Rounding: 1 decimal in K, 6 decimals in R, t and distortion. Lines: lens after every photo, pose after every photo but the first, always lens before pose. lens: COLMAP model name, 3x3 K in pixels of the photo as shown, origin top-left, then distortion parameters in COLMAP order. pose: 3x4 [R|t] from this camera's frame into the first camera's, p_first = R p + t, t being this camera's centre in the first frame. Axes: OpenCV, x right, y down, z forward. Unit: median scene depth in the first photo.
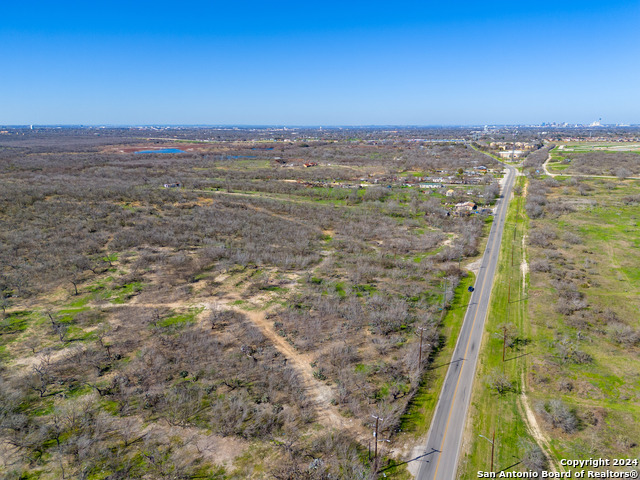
lens RADIAL K [[469.5, 0, 325.2], [0, 469.5, 239.3], [0, 0, 1]] dist [0.064876, -0.058317]
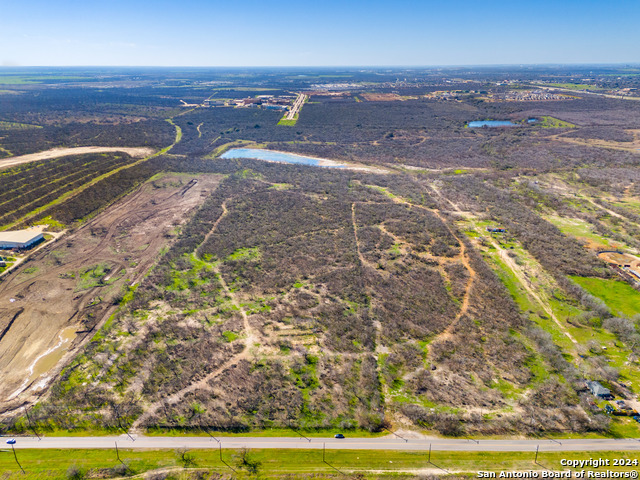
lens RADIAL K [[469.5, 0, 322.6], [0, 469.5, 237.4], [0, 0, 1]] dist [0.064876, -0.058317]
pose [[0.357124, 0.325305, -0.875579, 1.338881], [-0.218737, 0.940454, 0.260192, -0.769237], [0.908084, 0.098601, 0.407015, 0.452141]]
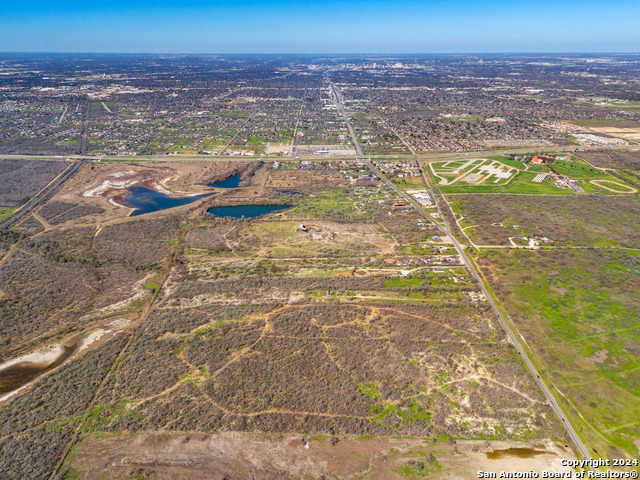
lens RADIAL K [[469.5, 0, 320.6], [0, 469.5, 241.0], [0, 0, 1]] dist [0.064876, -0.058317]
pose [[0.931213, -0.136206, 0.338070, -2.512064], [0.086117, 0.983509, 0.159038, -1.636753], [-0.354157, -0.118985, 0.927586, -1.970845]]
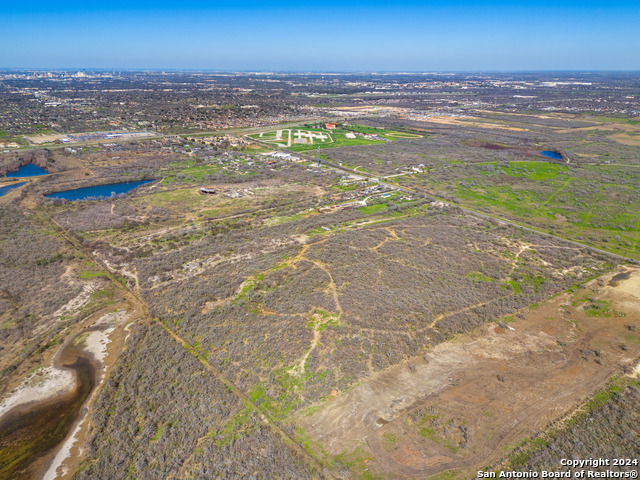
lens RADIAL K [[469.5, 0, 319.4], [0, 469.5, 238.2], [0, 0, 1]] dist [0.064876, -0.058317]
pose [[0.539354, -0.285221, 0.792304, -4.407179], [0.196296, 0.957555, 0.211083, -1.148827], [-0.818880, 0.041678, 0.572449, 0.085818]]
